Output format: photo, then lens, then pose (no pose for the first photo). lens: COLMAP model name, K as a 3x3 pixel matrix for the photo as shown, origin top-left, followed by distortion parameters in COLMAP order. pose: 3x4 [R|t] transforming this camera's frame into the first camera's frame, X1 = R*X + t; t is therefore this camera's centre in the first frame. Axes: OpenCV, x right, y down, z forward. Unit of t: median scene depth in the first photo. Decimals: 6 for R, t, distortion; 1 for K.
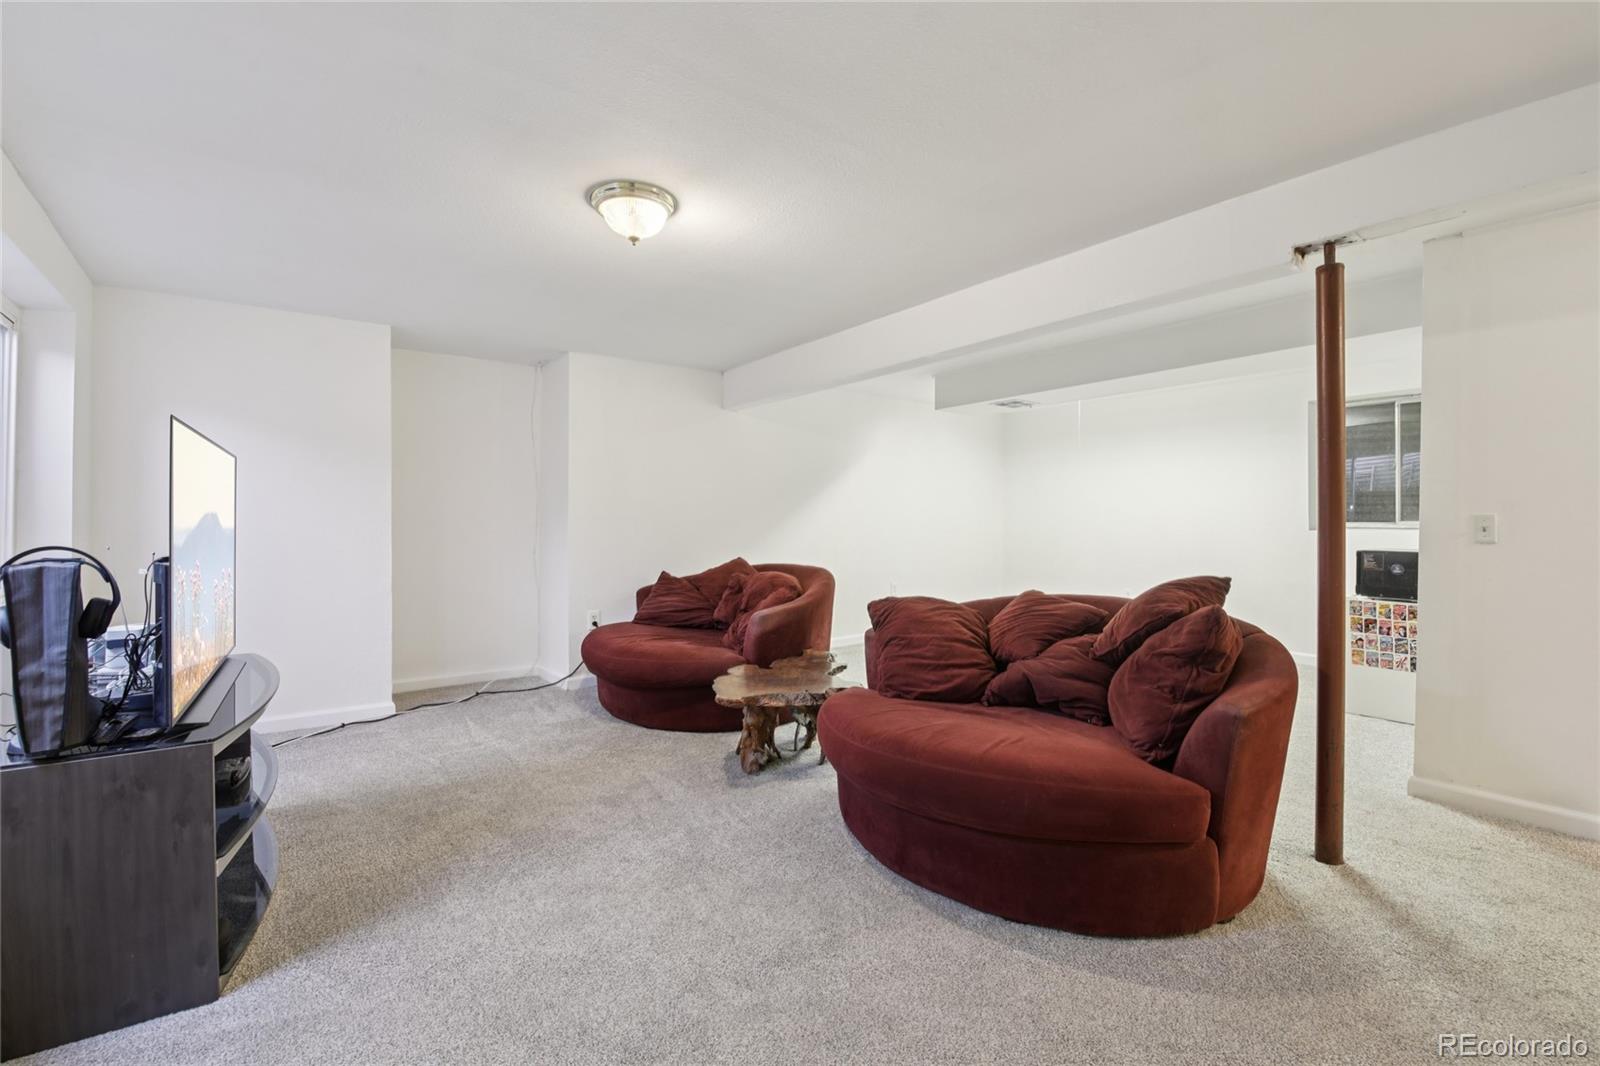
lens RADIAL K [[700.1, 0, 797.4], [0, 700.1, 520.8], [0, 0, 1]] dist [0.000666, -0.010591]
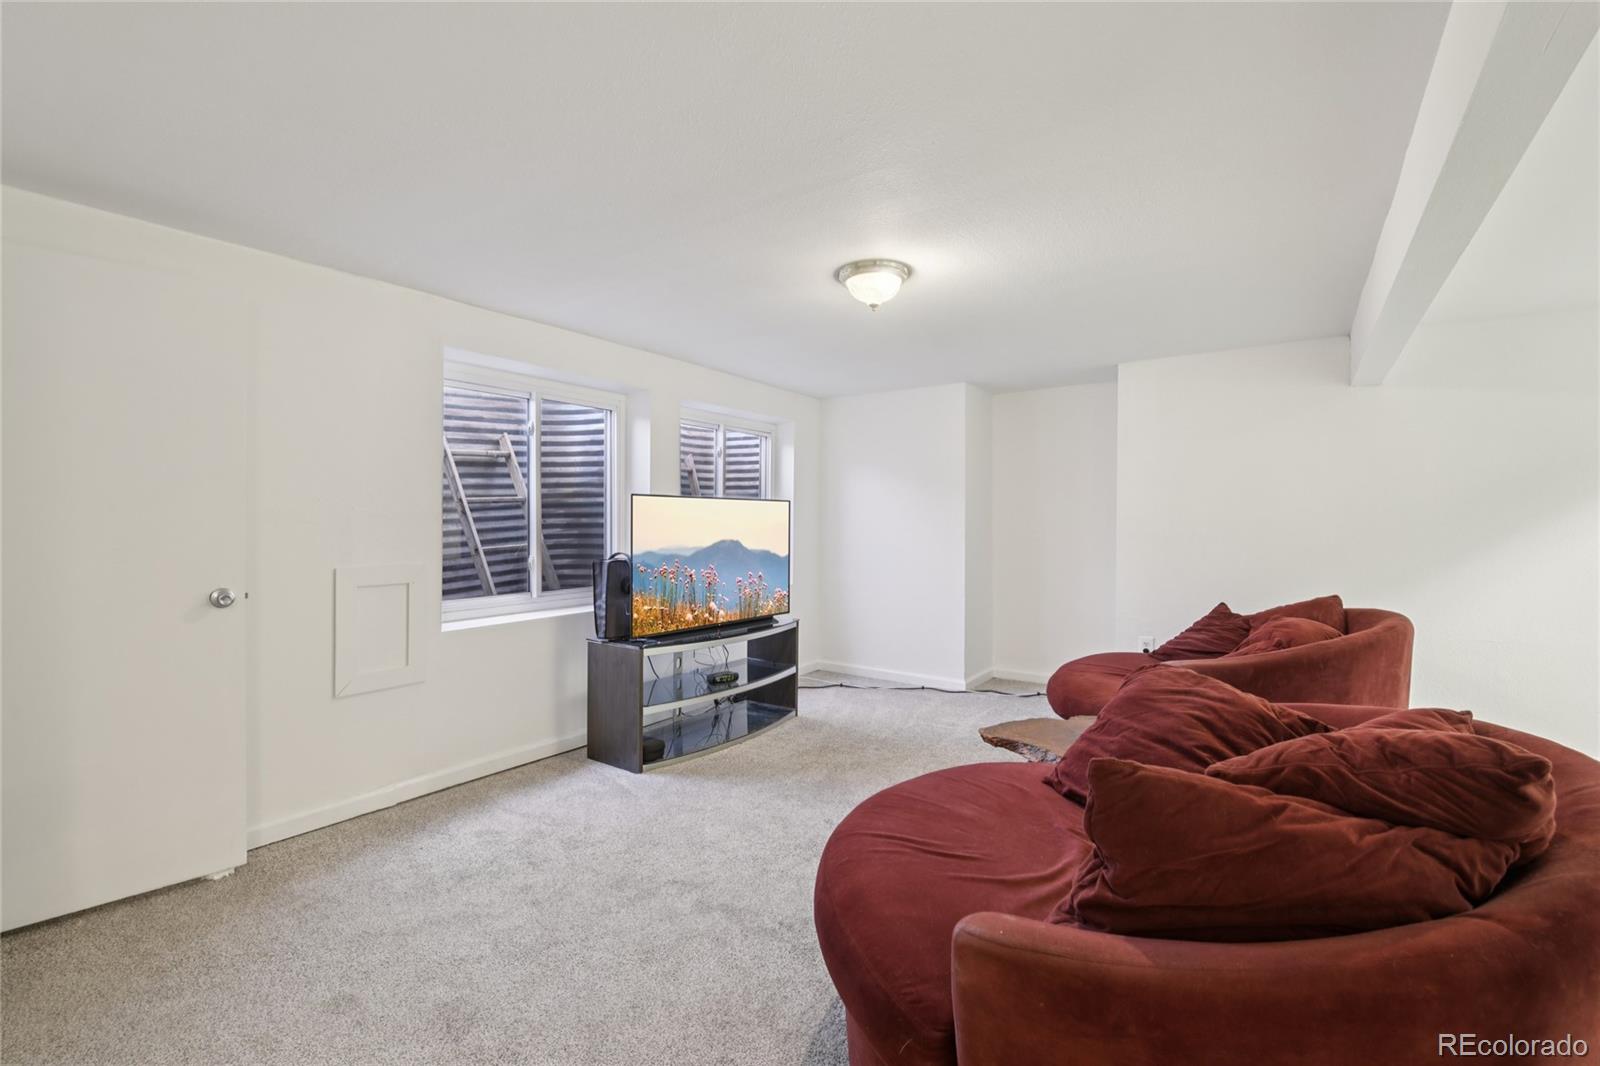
lens RADIAL K [[700.1, 0, 797.4], [0, 700.1, 520.8], [0, 0, 1]] dist [0.000666, -0.010591]
pose [[0.297580, -0.001847, -0.954695, 0.670843], [-0.003941, 0.999987, -0.003163, -0.030801], [0.954689, 0.004704, 0.297569, 0.420505]]
